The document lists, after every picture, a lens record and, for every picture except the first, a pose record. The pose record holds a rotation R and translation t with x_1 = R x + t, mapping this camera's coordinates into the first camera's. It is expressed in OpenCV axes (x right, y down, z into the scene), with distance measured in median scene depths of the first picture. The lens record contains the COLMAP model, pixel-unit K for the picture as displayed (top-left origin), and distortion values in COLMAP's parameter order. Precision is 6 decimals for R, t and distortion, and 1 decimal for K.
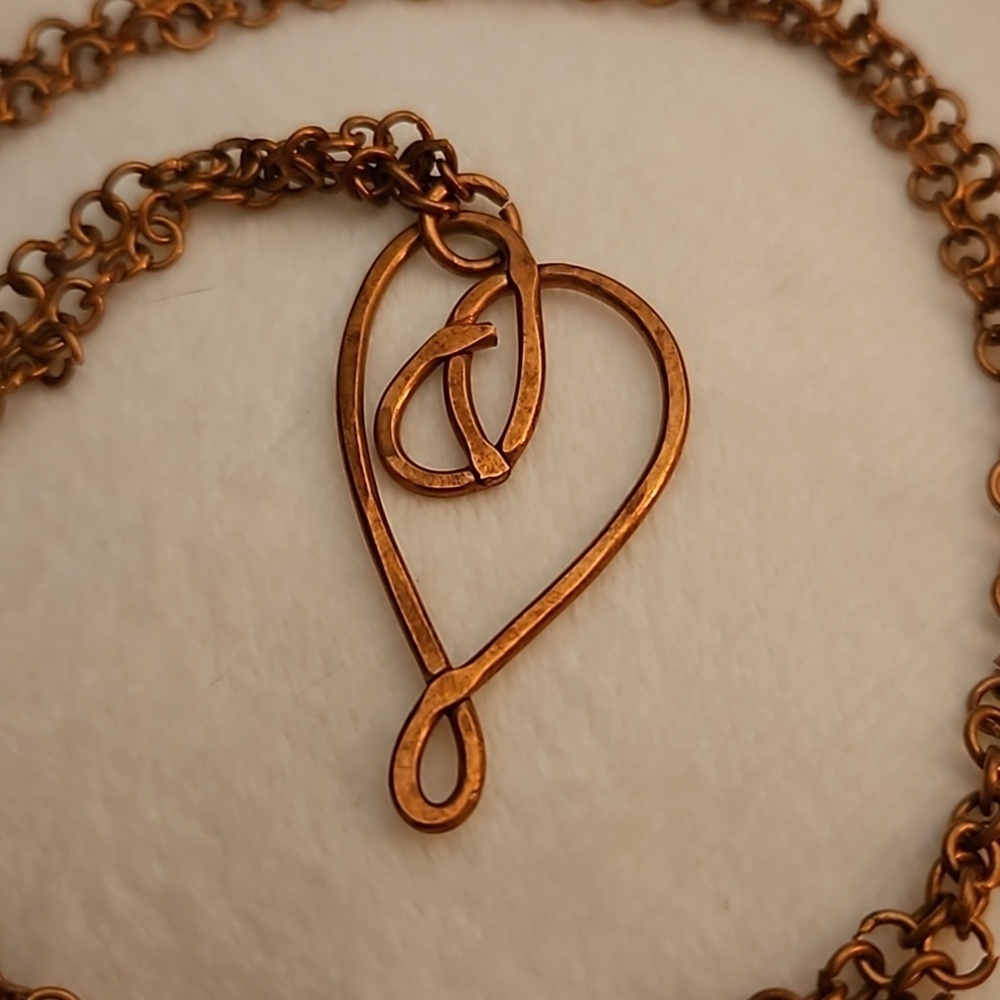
lens RADIAL K [[1510.7, 0, 500.0], [0, 1510.7, 500.0], [0, 0, 1]] dist [-0.005820, -0.031333]
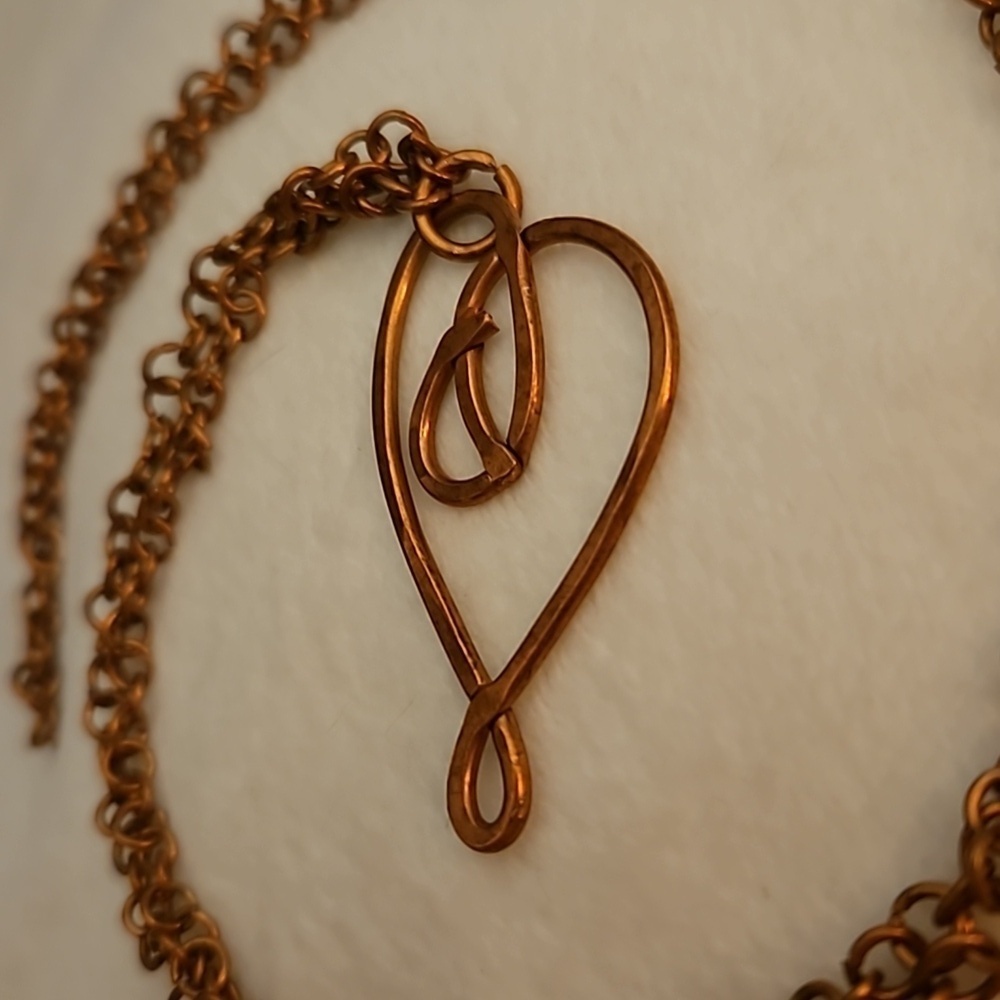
lens RADIAL K [[1510.7, 0, 500.0], [0, 1510.7, 500.0], [0, 0, 1]] dist [-0.005820, -0.031333]
pose [[0.835851, -0.237770, -0.494792, 0.469250], [0.300853, 0.952327, 0.050594, -0.050131], [0.459174, -0.191149, 0.867537, 0.151049]]
